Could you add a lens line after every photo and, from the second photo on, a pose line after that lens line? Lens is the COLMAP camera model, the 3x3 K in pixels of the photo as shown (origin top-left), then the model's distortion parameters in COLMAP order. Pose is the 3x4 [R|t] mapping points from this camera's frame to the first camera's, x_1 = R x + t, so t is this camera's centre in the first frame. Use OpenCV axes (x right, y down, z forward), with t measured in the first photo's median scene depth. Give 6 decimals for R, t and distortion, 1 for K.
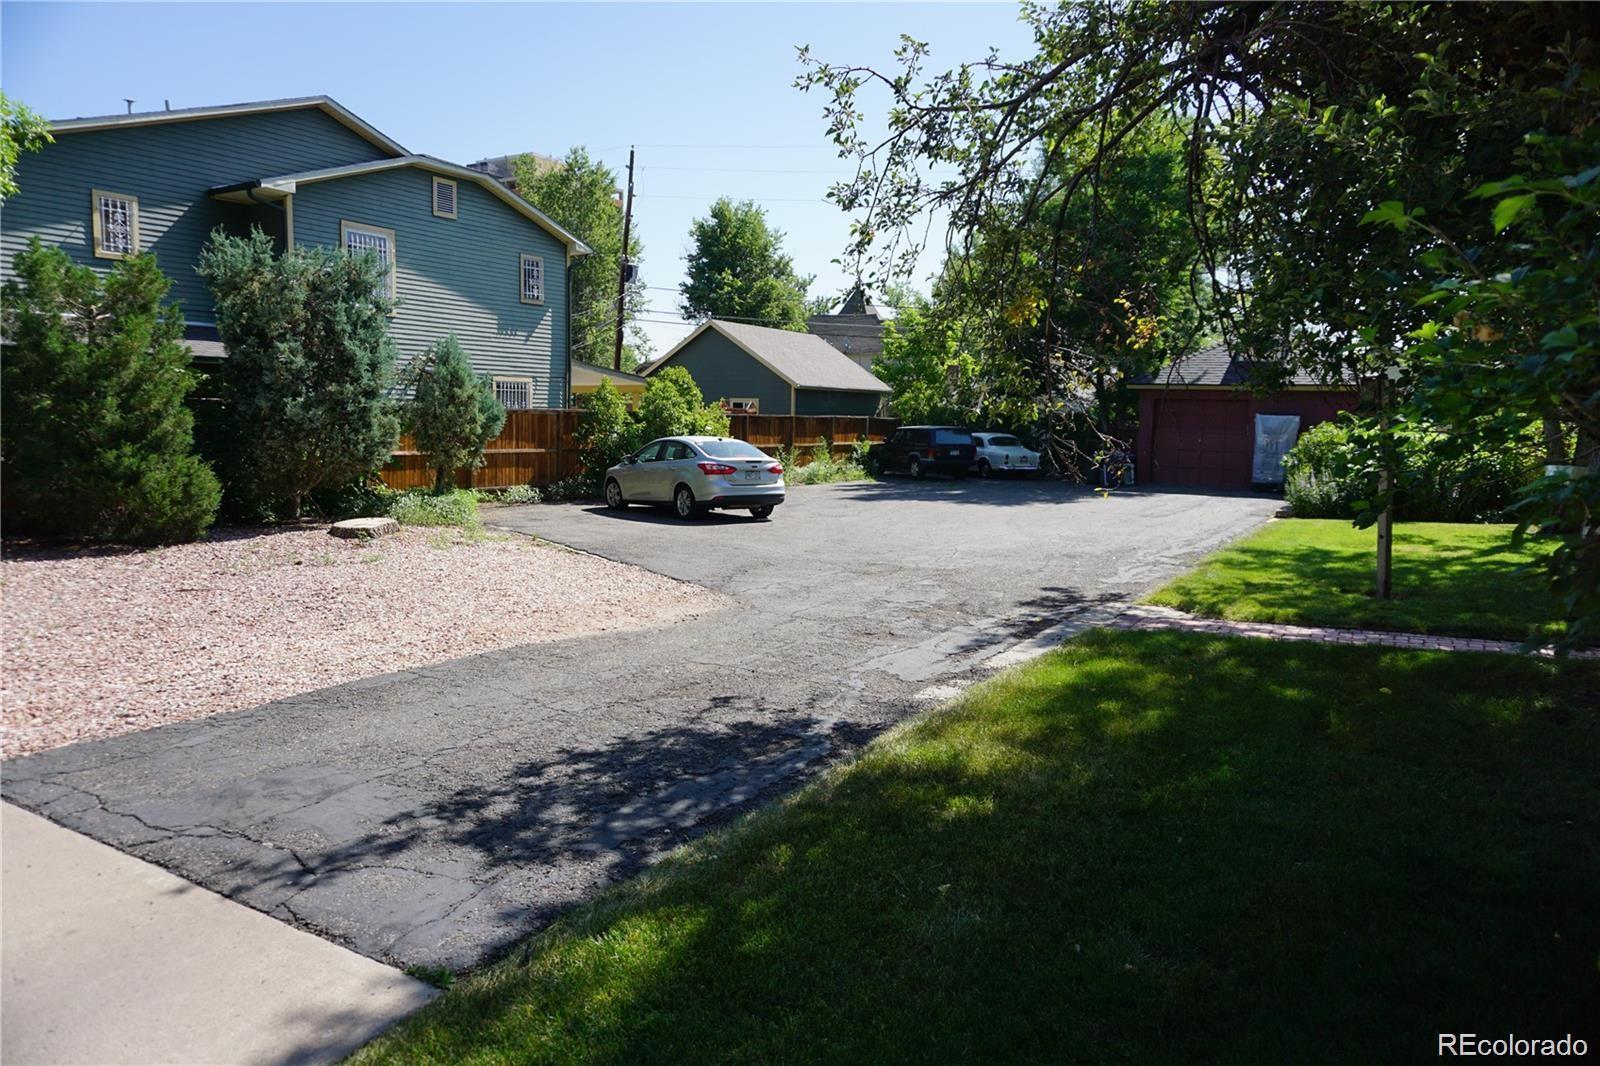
lens RADIAL K [[1064.8, 0, 791.2], [0, 1064.8, 529.3], [0, 0, 1]] dist [-0.004810, -0.000261]
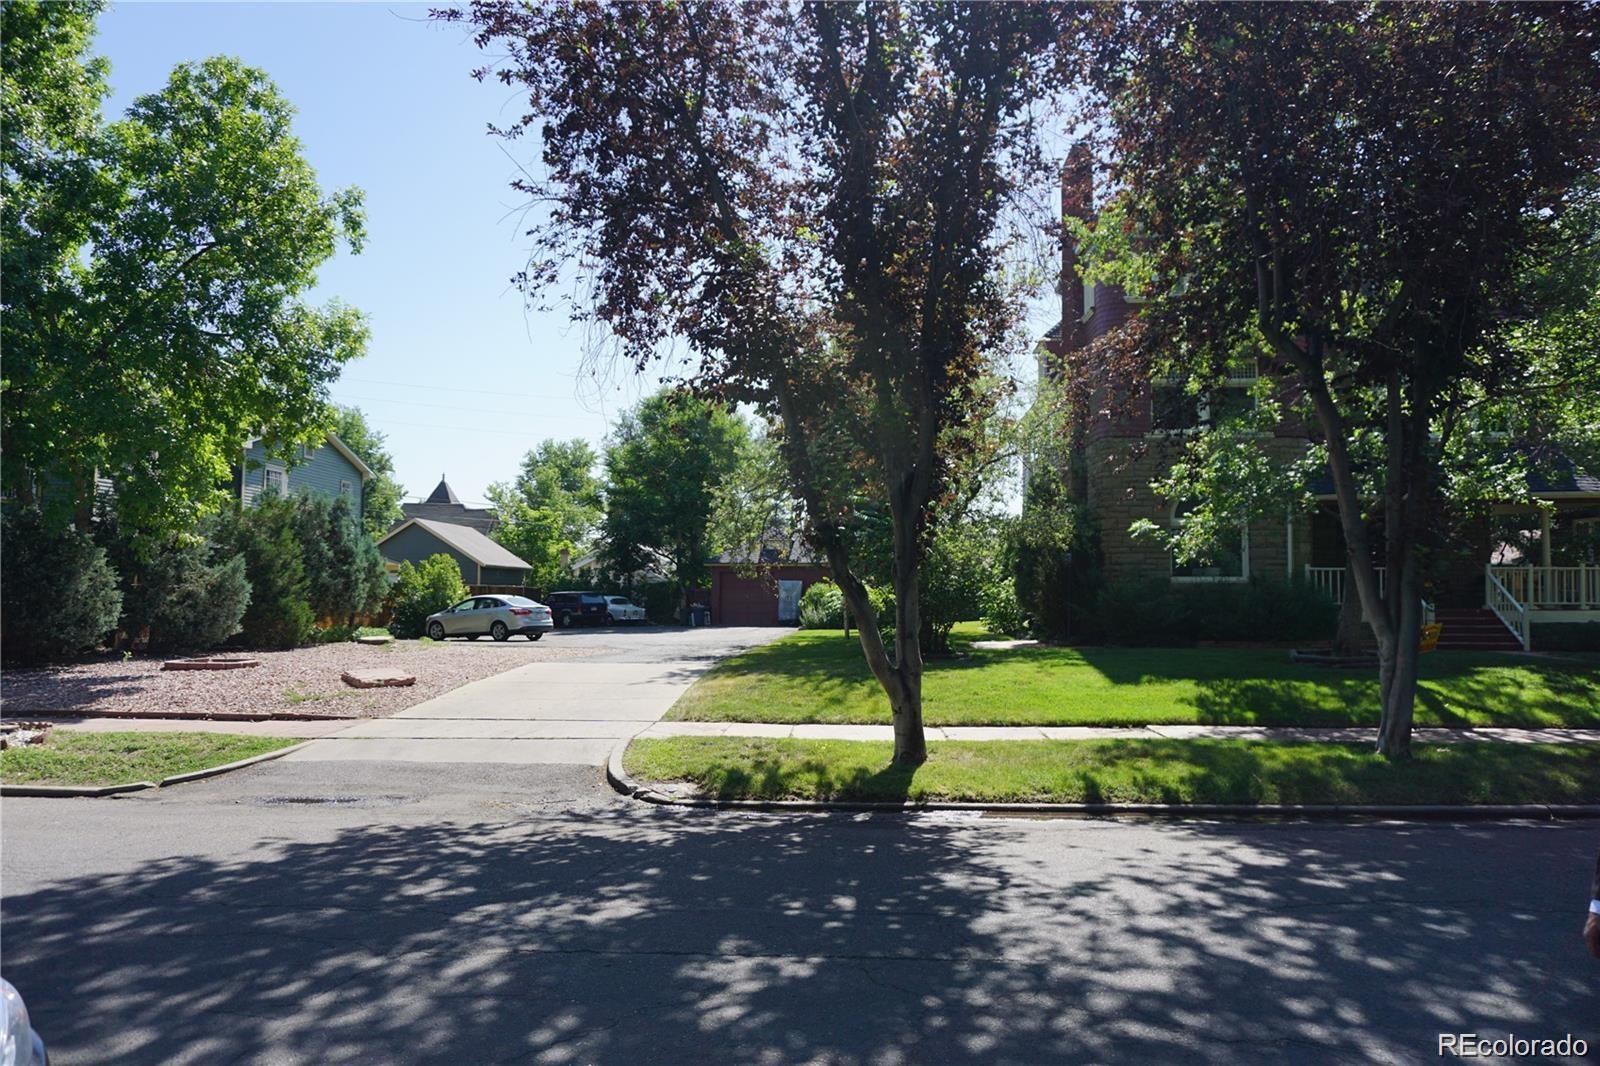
lens RADIAL K [[1064.8, 0, 803.2], [0, 1064.8, 524.6], [0, 0, 1]] dist [-0.004810, -0.000261]
pose [[0.892560, 0.013594, 0.450723, -0.292669], [0.062612, 0.986127, -0.153732, 0.067301], [-0.446560, 0.165436, 0.879327, -0.524671]]
